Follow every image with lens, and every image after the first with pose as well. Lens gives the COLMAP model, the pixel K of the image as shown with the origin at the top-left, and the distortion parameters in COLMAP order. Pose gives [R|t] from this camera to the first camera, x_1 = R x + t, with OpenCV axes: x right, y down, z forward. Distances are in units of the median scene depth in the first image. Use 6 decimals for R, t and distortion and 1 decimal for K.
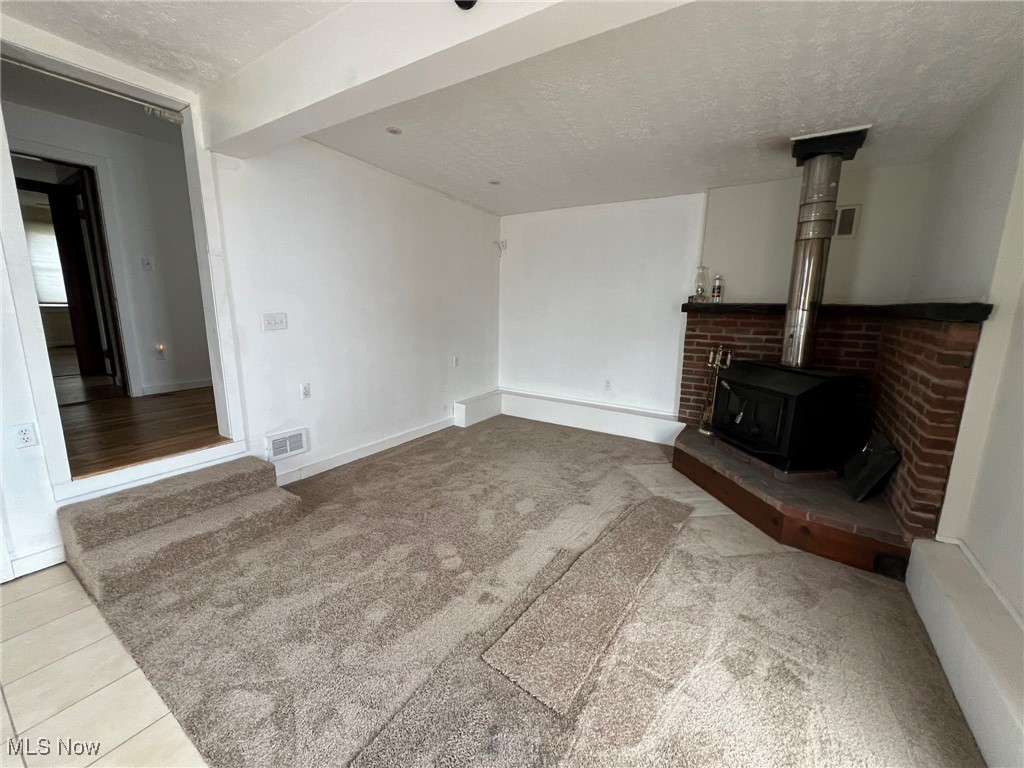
lens RADIAL K [[408.8, 0, 508.5], [0, 408.8, 380.8], [0, 0, 1]] dist [-0.001658, 0.000210]
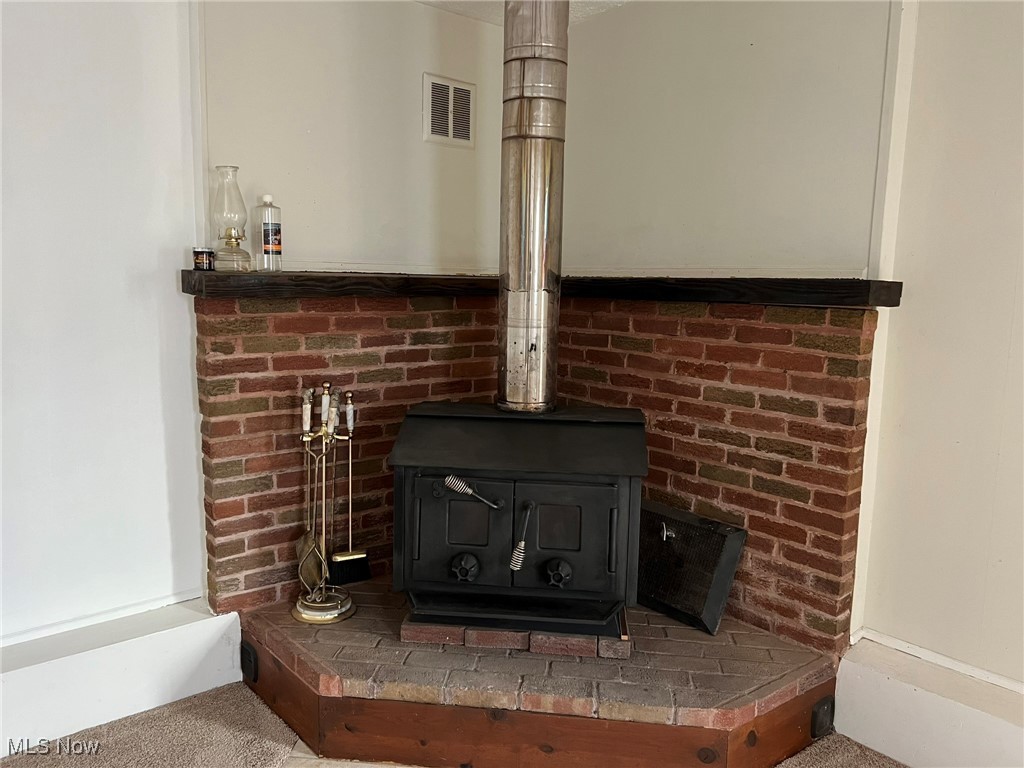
lens RADIAL K [[775.4, 0, 508.2], [0, 775.4, 392.5], [0, 0, 1]] dist [0.055211, -0.067743]
pose [[0.278218, -0.153349, 0.948198, -0.142932], [0.166079, 0.979985, 0.109759, -0.150748], [-0.946051, 0.126939, 0.298117, 0.730279]]
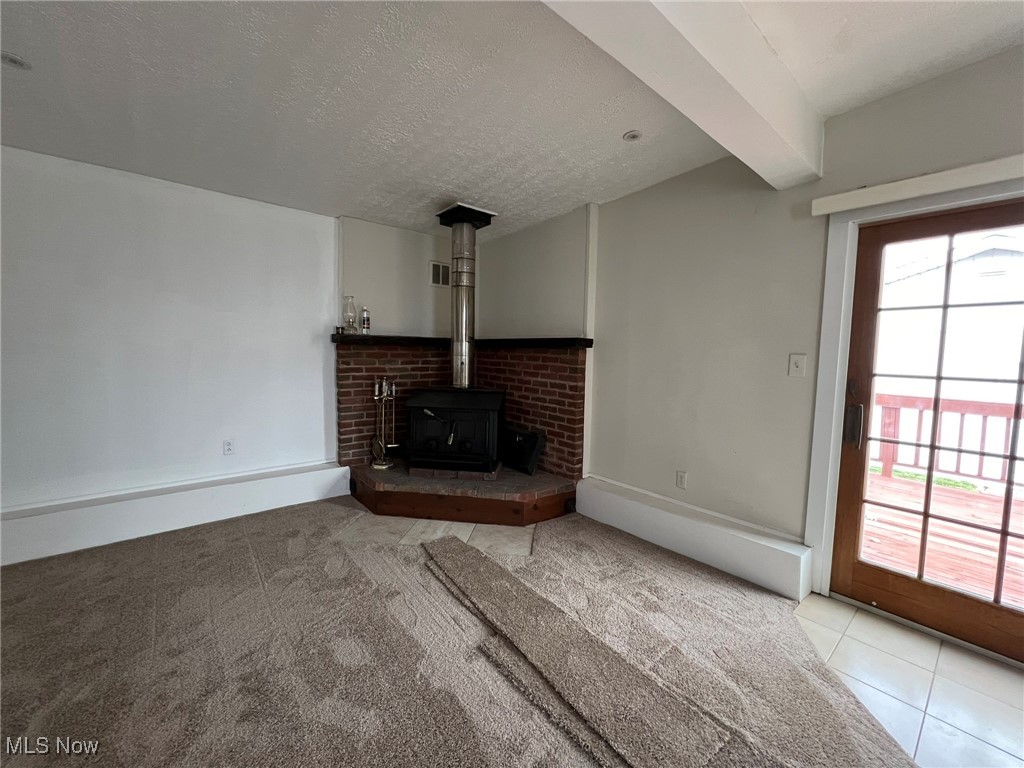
lens RADIAL K [[411.3, 0, 509.3], [0, 411.3, 380.8], [0, 0, 1]] dist [-0.001888, 0.000496]
pose [[0.293856, -0.084019, 0.952150, -0.407991], [0.160617, 0.986306, 0.037462, -0.076844], [-0.942258, 0.141923, 0.303327, 0.478624]]
